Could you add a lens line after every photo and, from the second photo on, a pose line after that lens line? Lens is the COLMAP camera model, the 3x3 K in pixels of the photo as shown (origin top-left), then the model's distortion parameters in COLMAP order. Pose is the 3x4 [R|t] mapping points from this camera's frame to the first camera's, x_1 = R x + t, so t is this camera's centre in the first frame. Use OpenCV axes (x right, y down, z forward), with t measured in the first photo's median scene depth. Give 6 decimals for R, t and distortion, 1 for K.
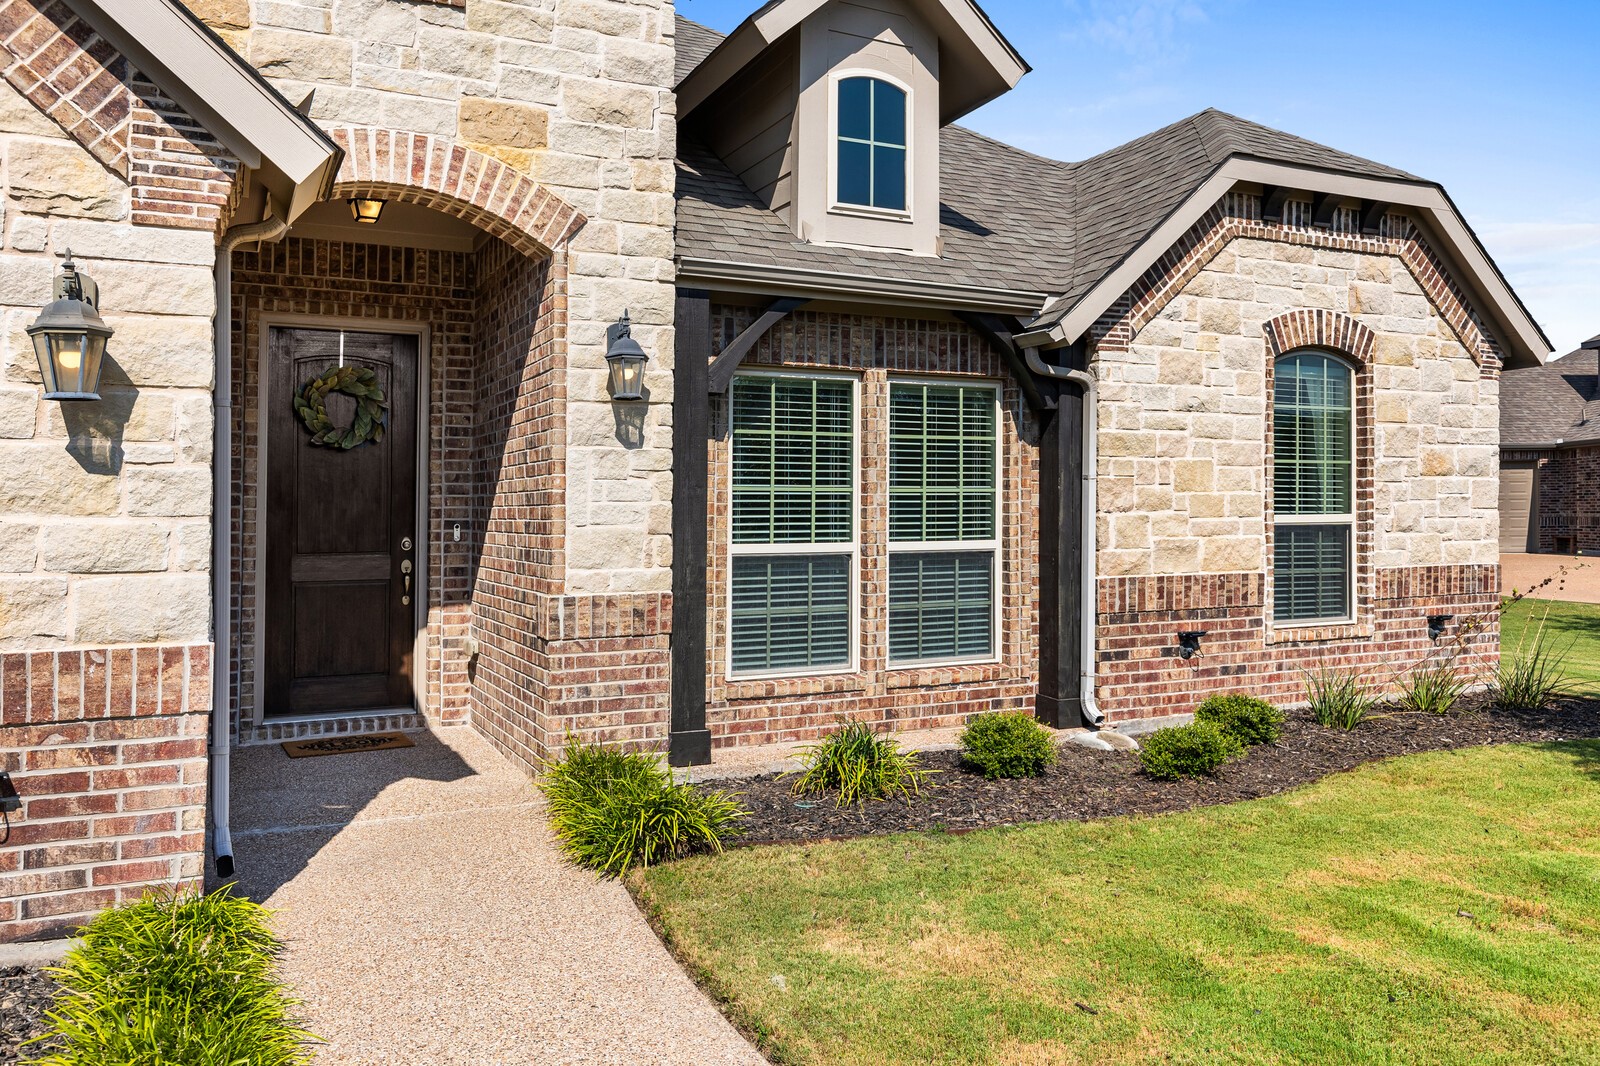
lens RADIAL K [[1194.7, 0, 797.4], [0, 1194.7, 477.7], [0, 0, 1]] dist [0.004460, 0.001730]
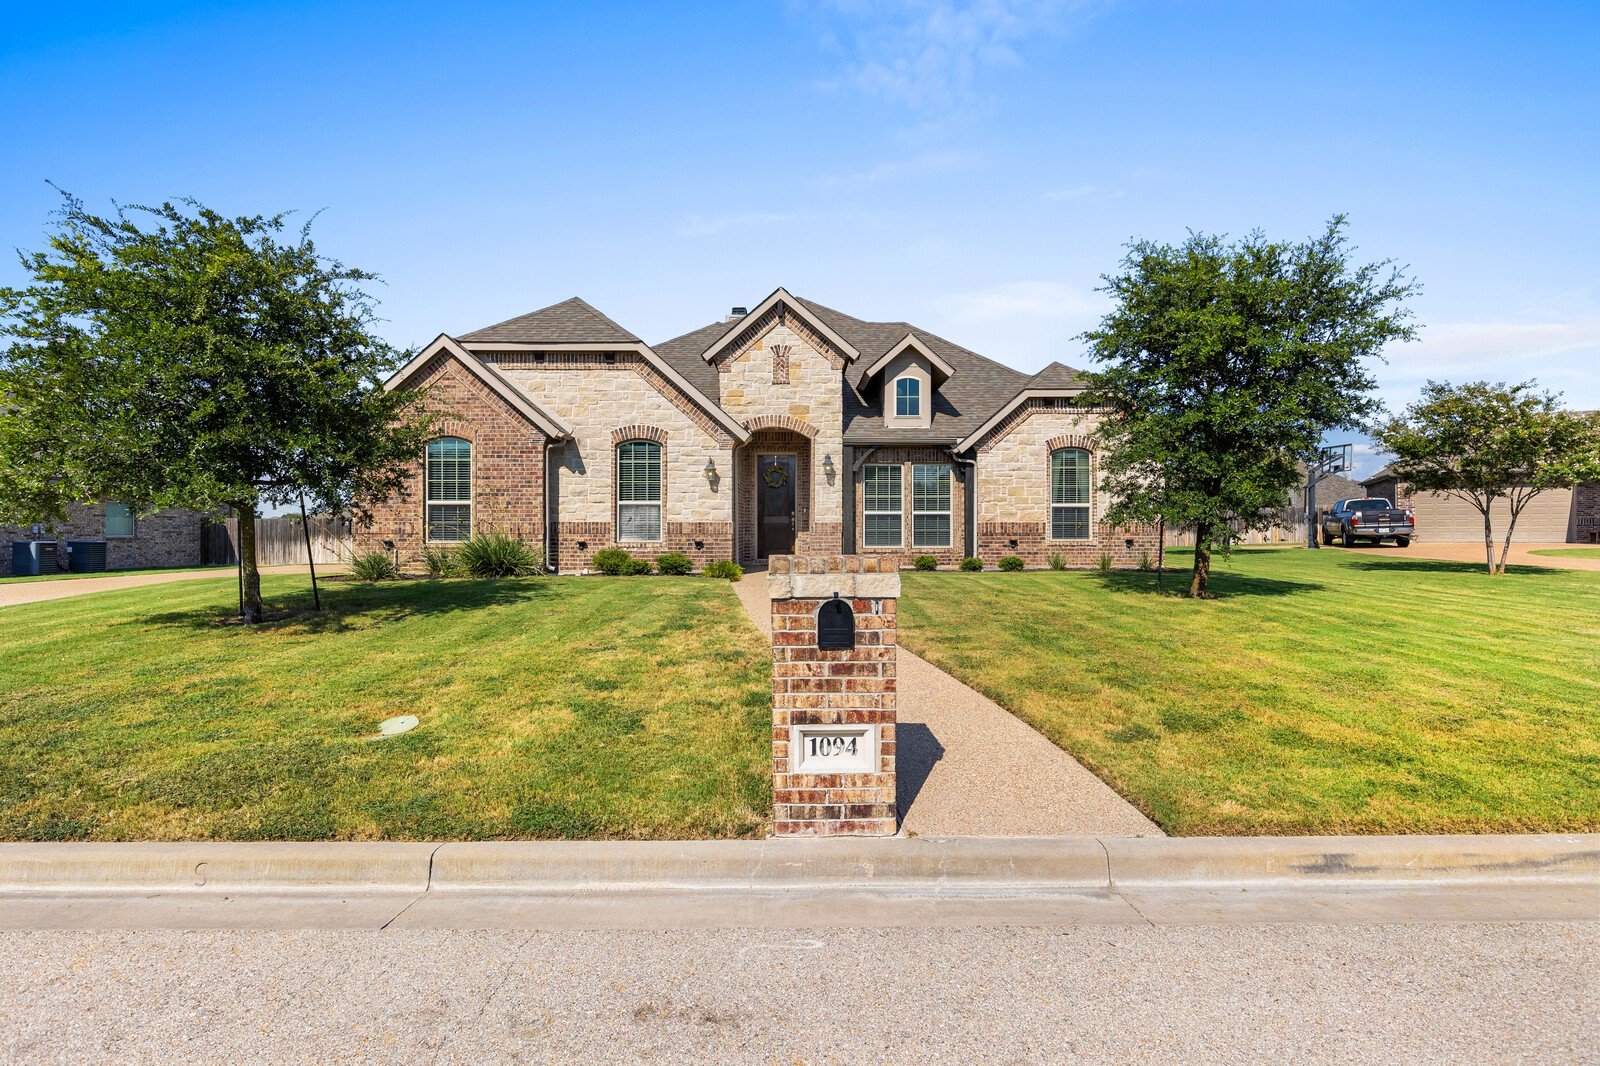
lens RADIAL K [[810.0, 0, 800.0], [0, 810.0, 533.0], [0, 0, 1]] dist [0.000803, 0.000297]
pose [[0.900302, 0.006016, -0.435225, 0.807965], [0.009263, 0.999413, 0.032978, 0.035881], [0.435168, -0.033721, 0.899718, -1.273866]]
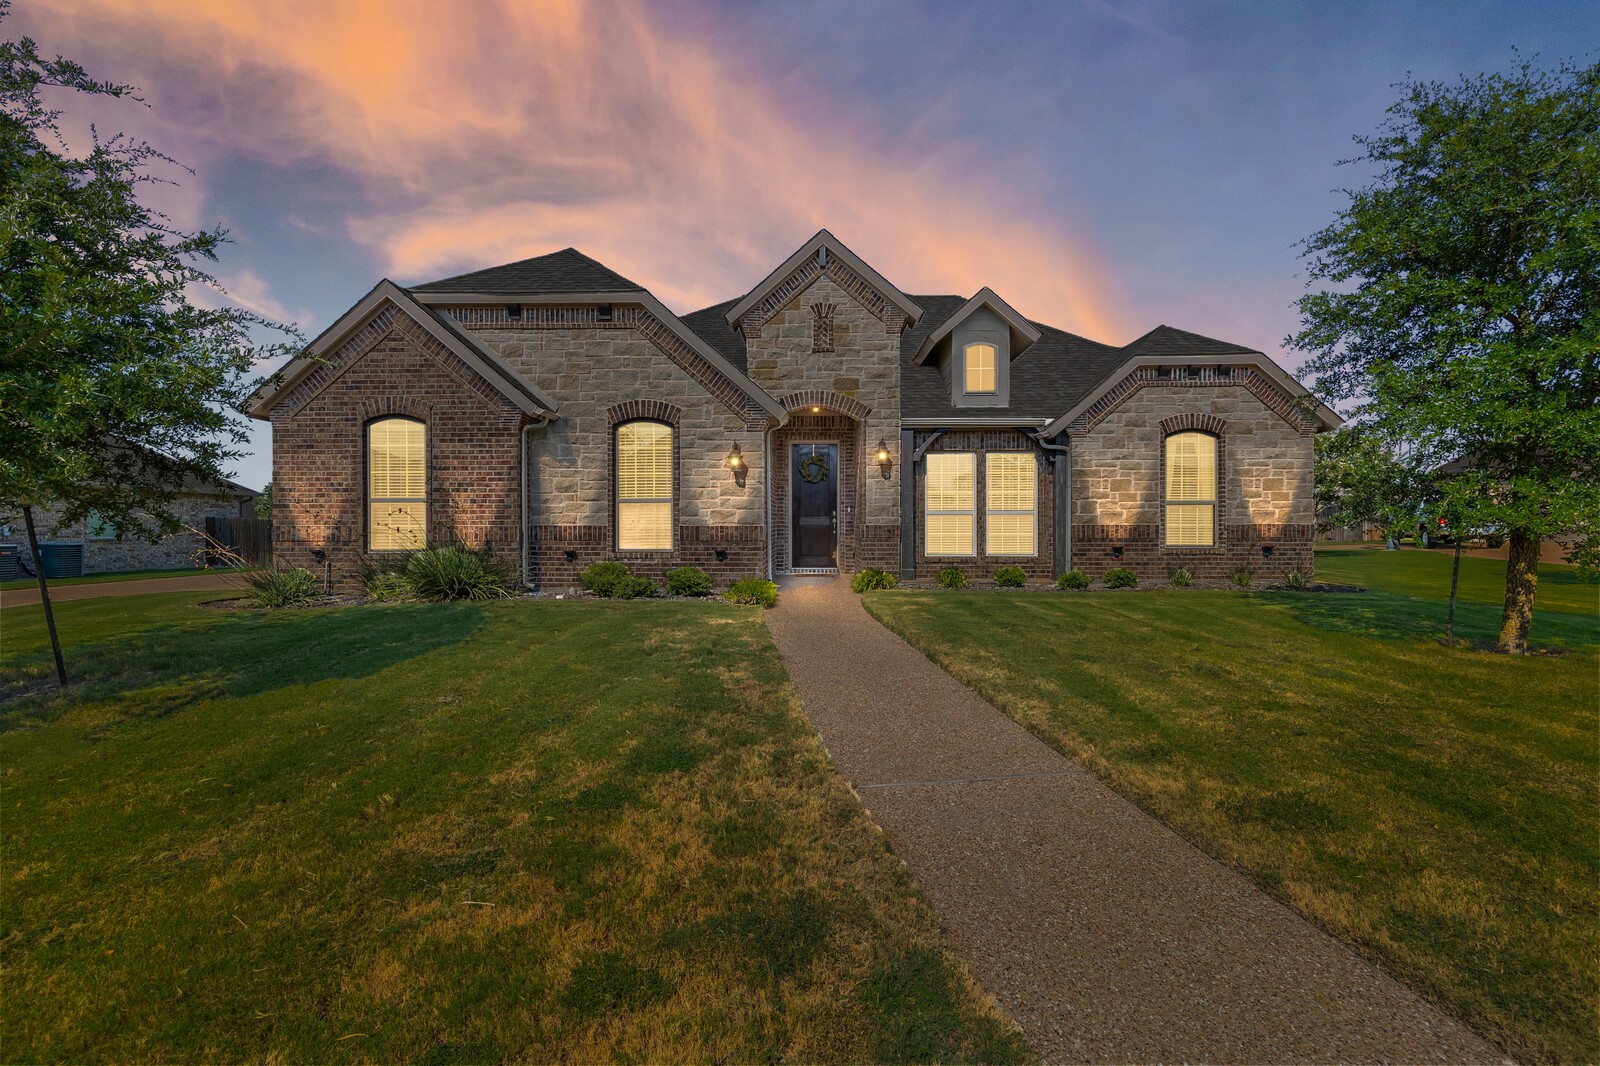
lens RADIAL K [[715.2, 0, 794.5], [0, 715.2, 531.8], [0, 0, 1]] dist [0.002868, -0.000299]
pose [[0.886508, 0.007630, -0.462650, 0.451732], [0.011084, 0.999227, 0.037718, 0.034530], [0.462580, -0.038566, 0.885738, -0.698876]]
